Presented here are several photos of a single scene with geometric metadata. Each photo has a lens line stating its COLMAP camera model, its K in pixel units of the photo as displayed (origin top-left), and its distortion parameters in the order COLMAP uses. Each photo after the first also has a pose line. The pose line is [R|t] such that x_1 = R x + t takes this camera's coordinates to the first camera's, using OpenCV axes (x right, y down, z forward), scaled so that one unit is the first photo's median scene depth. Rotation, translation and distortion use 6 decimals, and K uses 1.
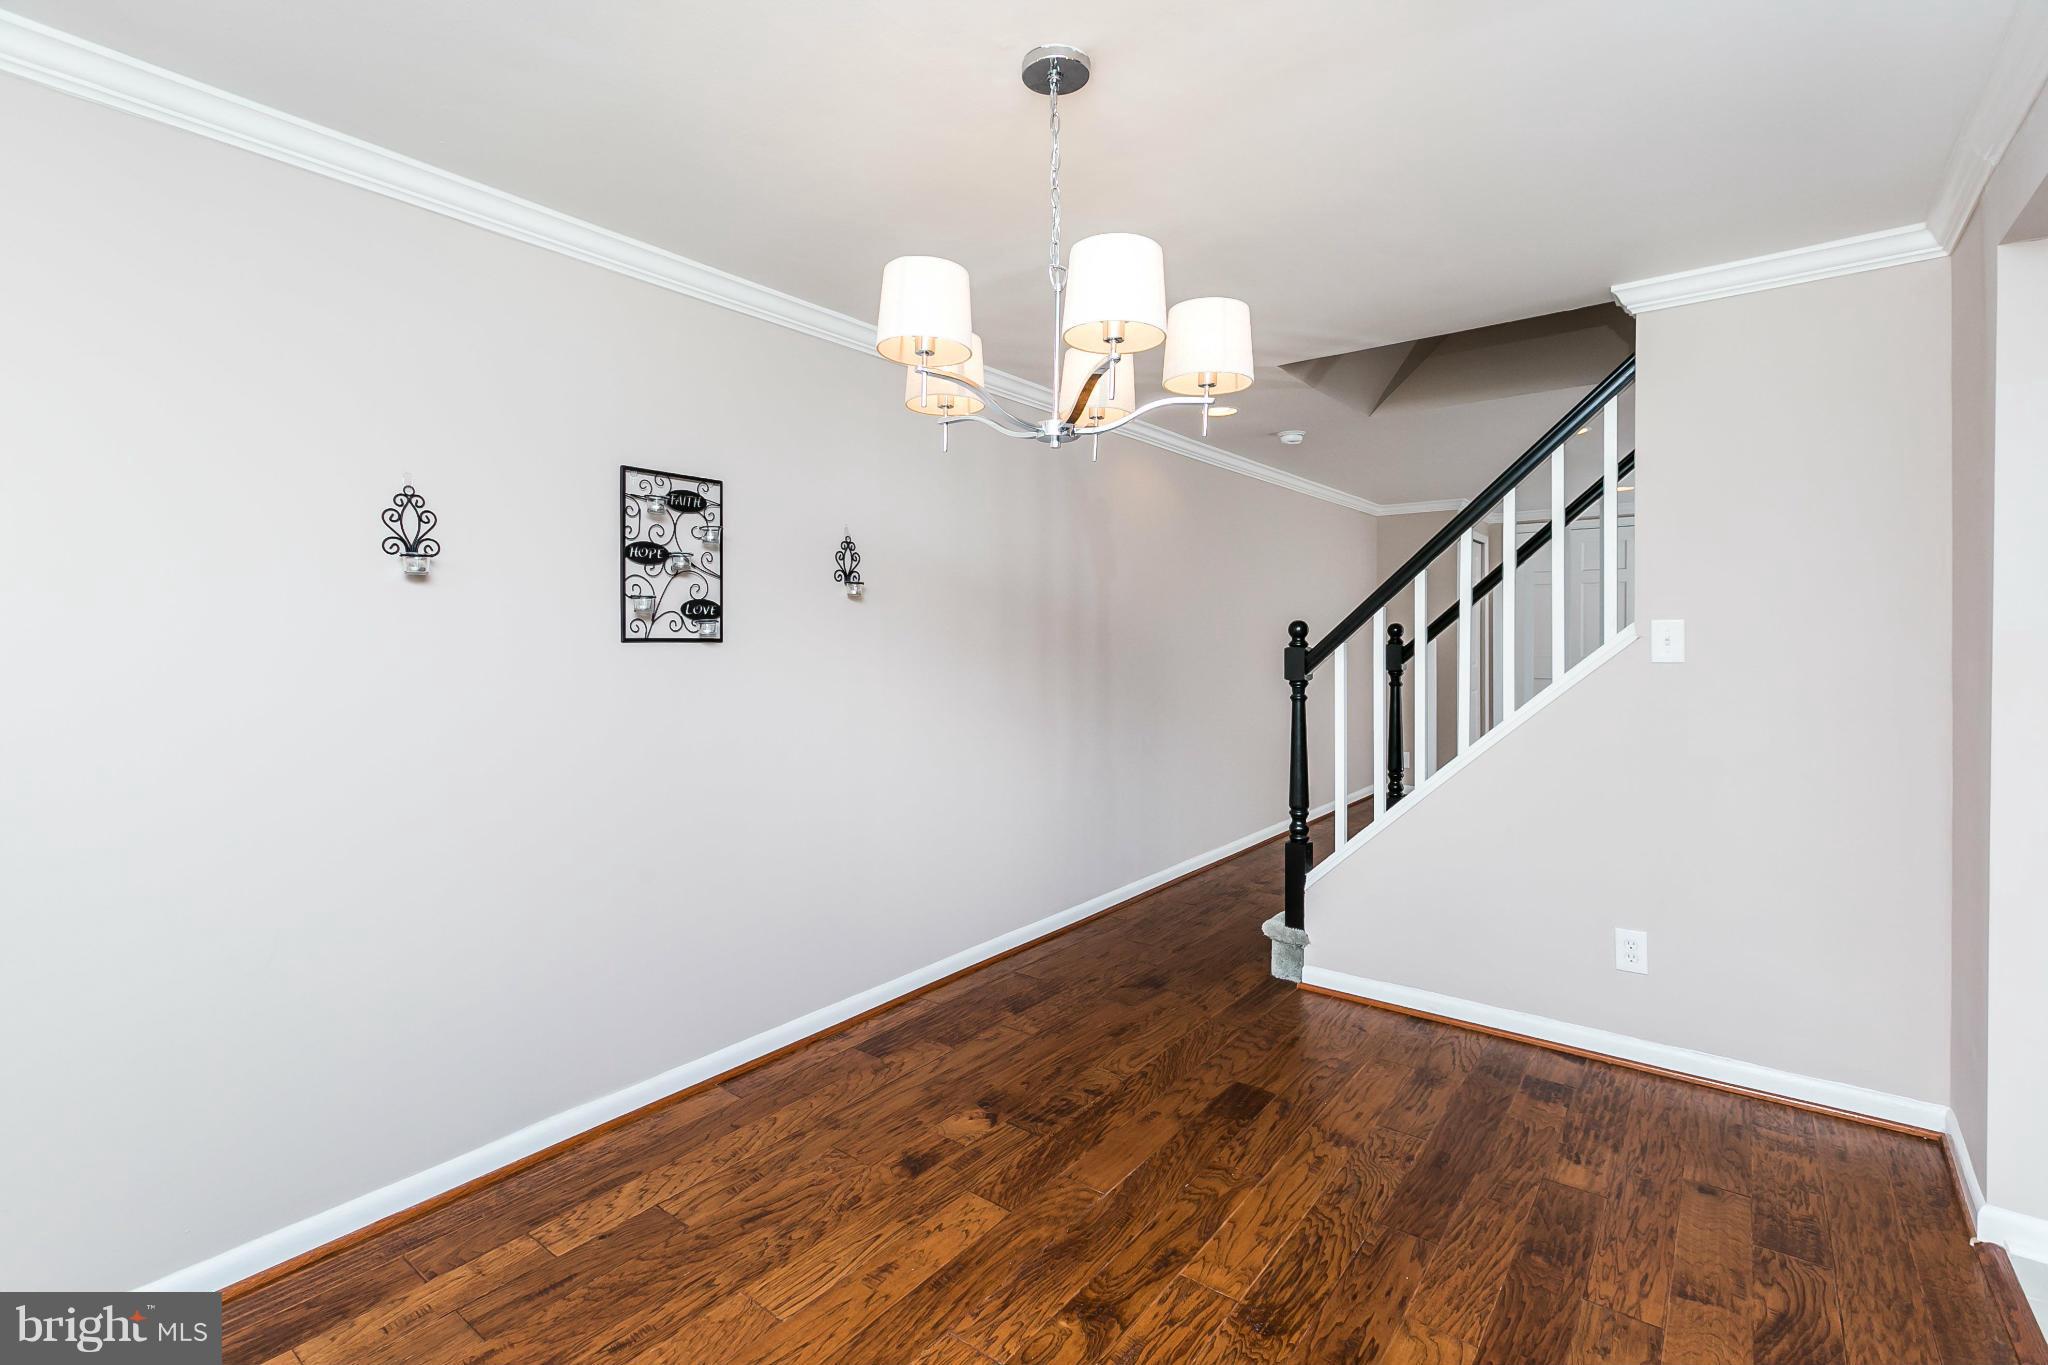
lens RADIAL K [[942.8, 0, 994.7], [0, 942.8, 649.4], [0, 0, 1]] dist [0.000958, 0.000096]
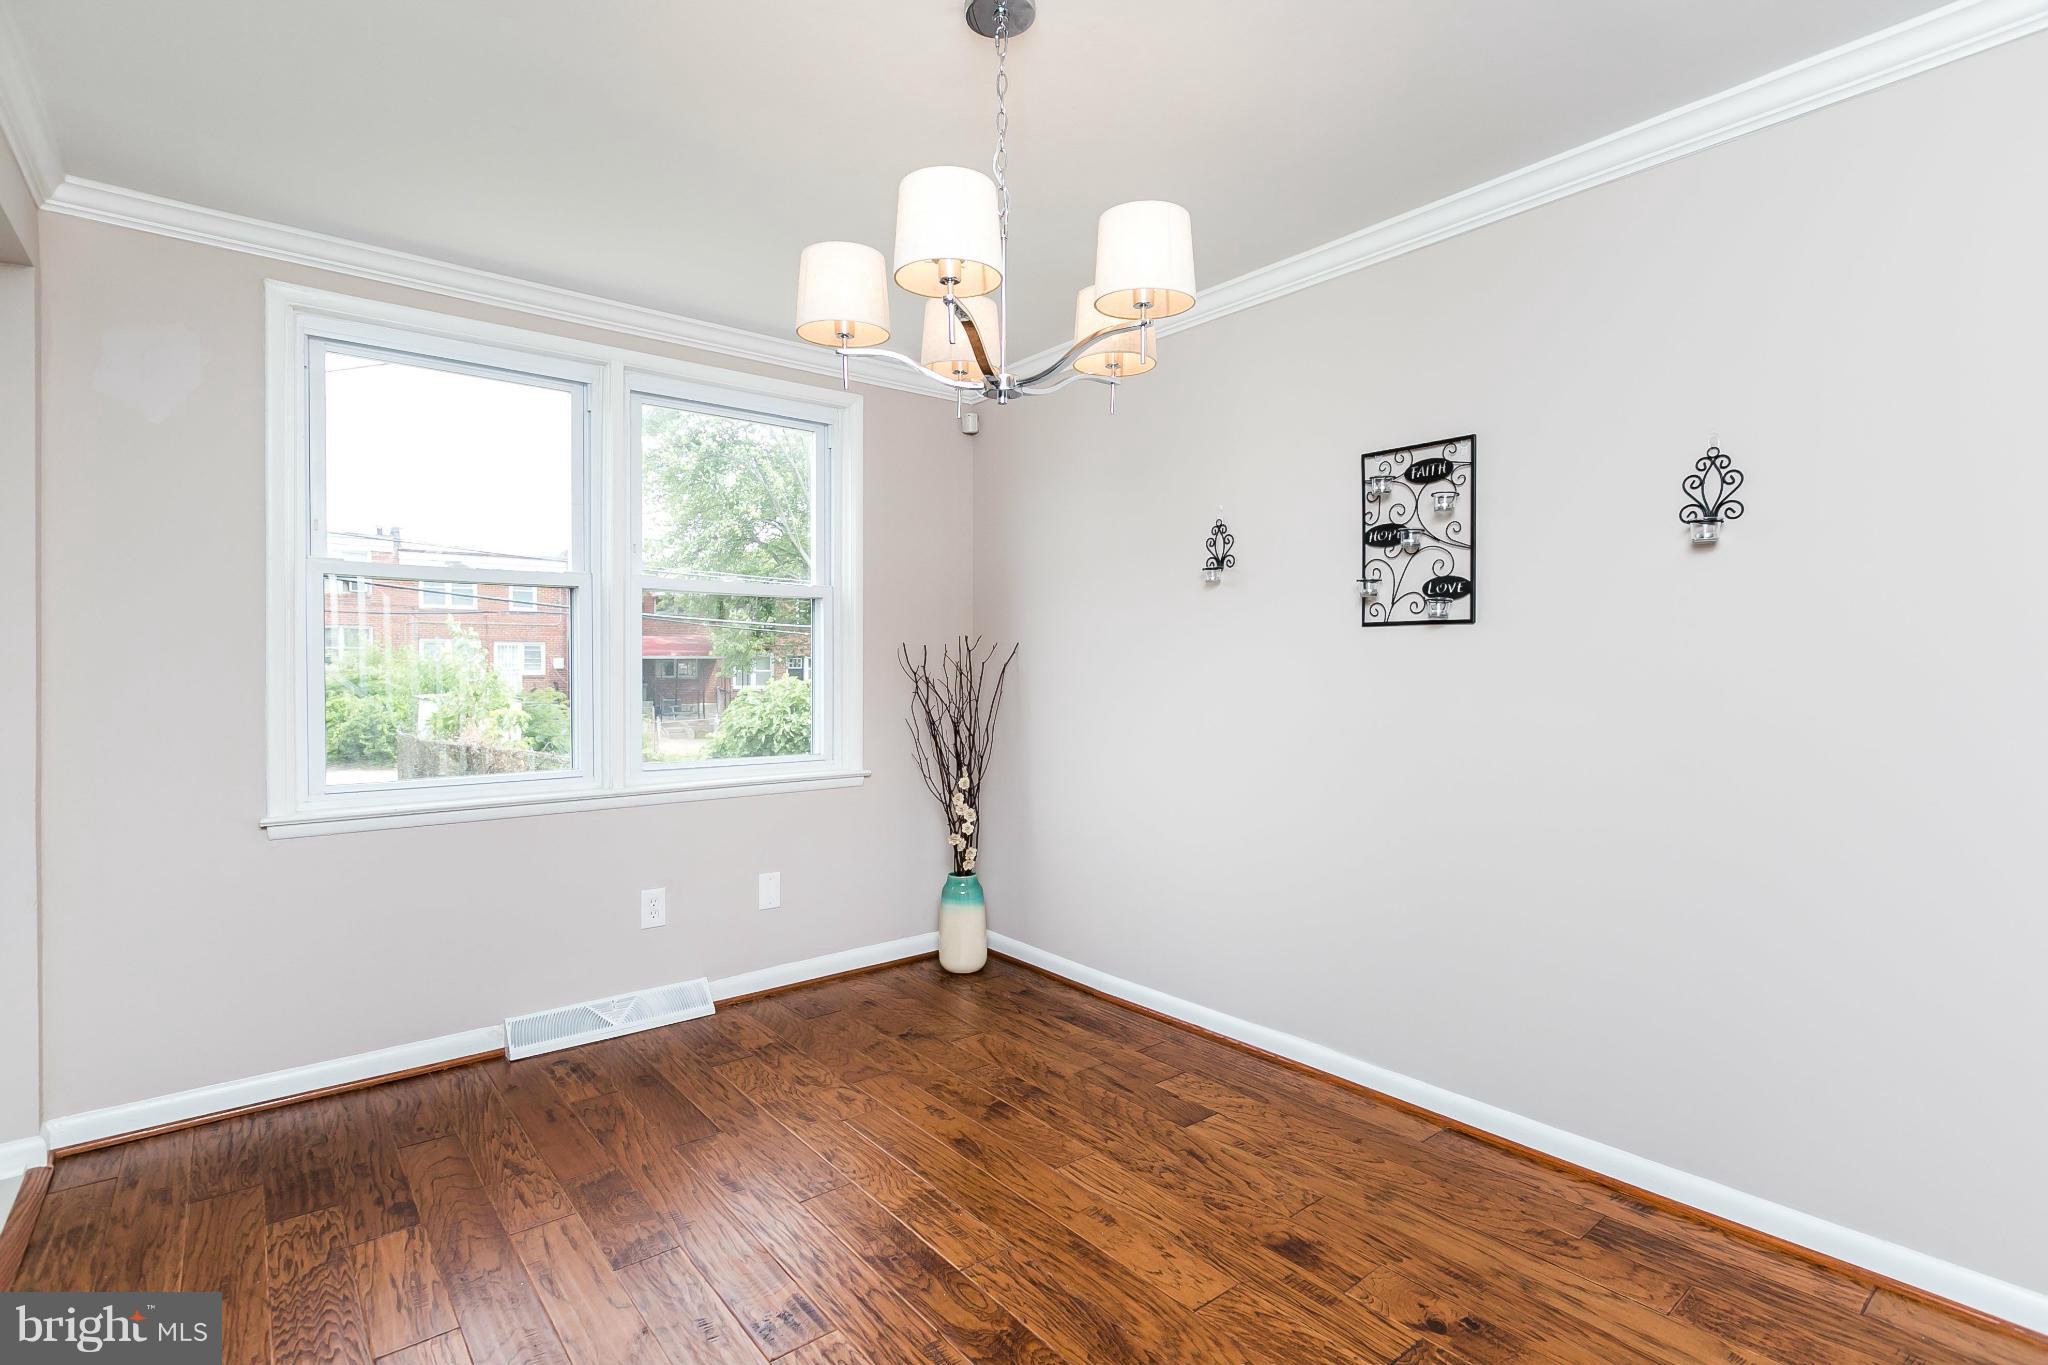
lens RADIAL K [[973.0, 0, 1021.8], [0, 973.0, 674.6], [0, 0, 1]] dist [-0.002518, 0.000181]
pose [[-0.213993, 0.012830, -0.976751, 0.715197], [-0.009157, 0.999843, 0.015140, 0.031819], [0.976792, 0.012184, -0.213842, 0.856623]]
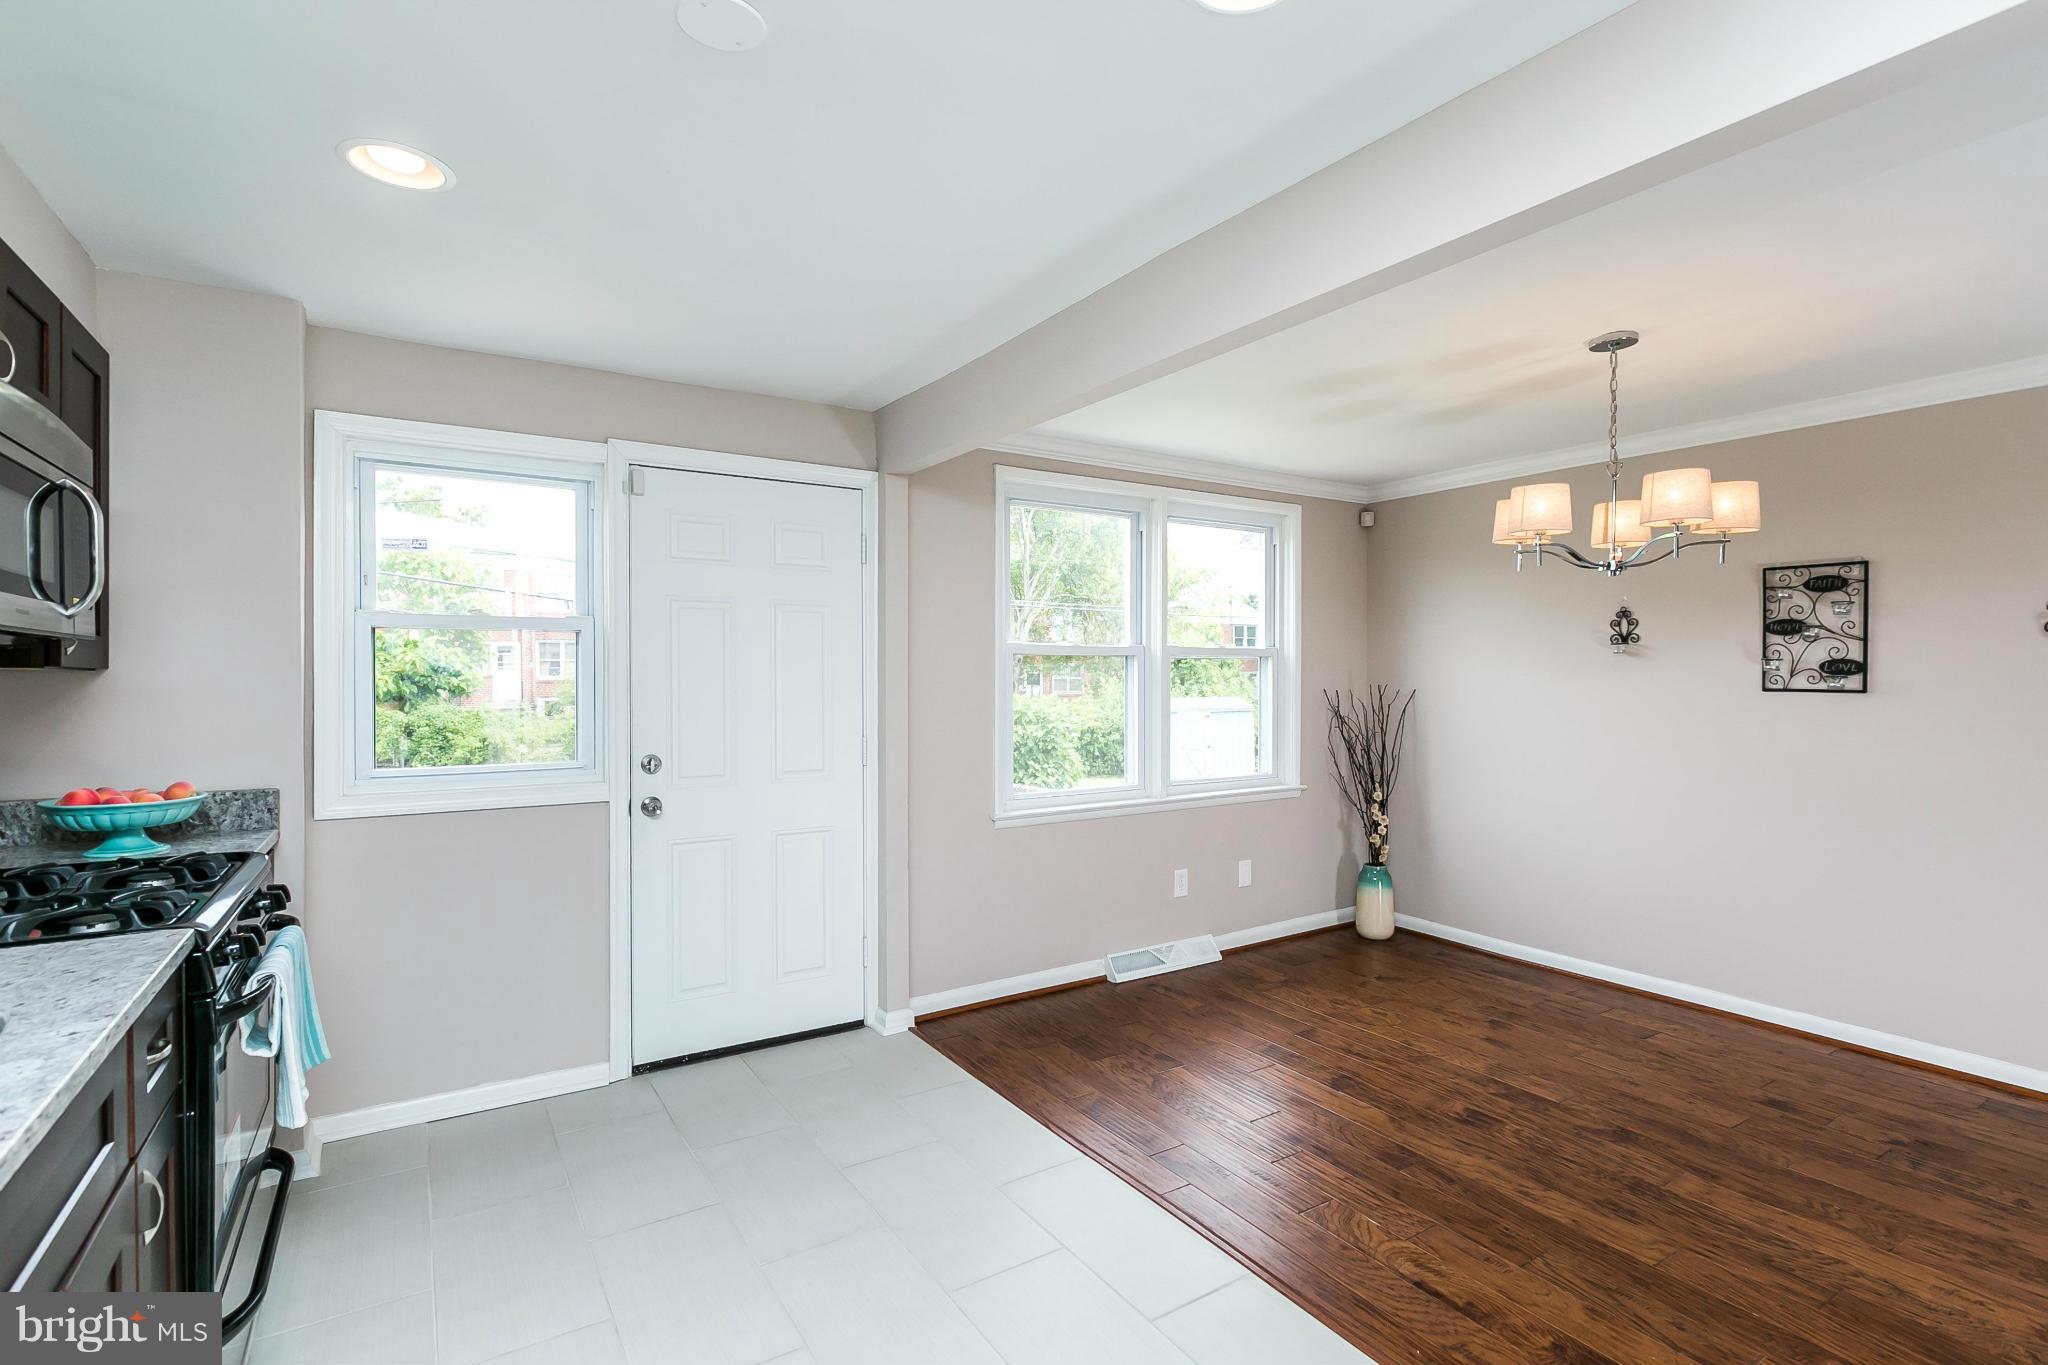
lens RADIAL K [[953.5, 0, 1024.0], [0, 953.5, 682.5], [0, 0, 1]] dist [0.000659, -0.001411]
pose [[-0.330022, 0.014574, -0.943861, 1.332307], [-0.008006, 0.999802, 0.018237, -0.037771], [0.943939, 0.013576, -0.329839, 0.413368]]
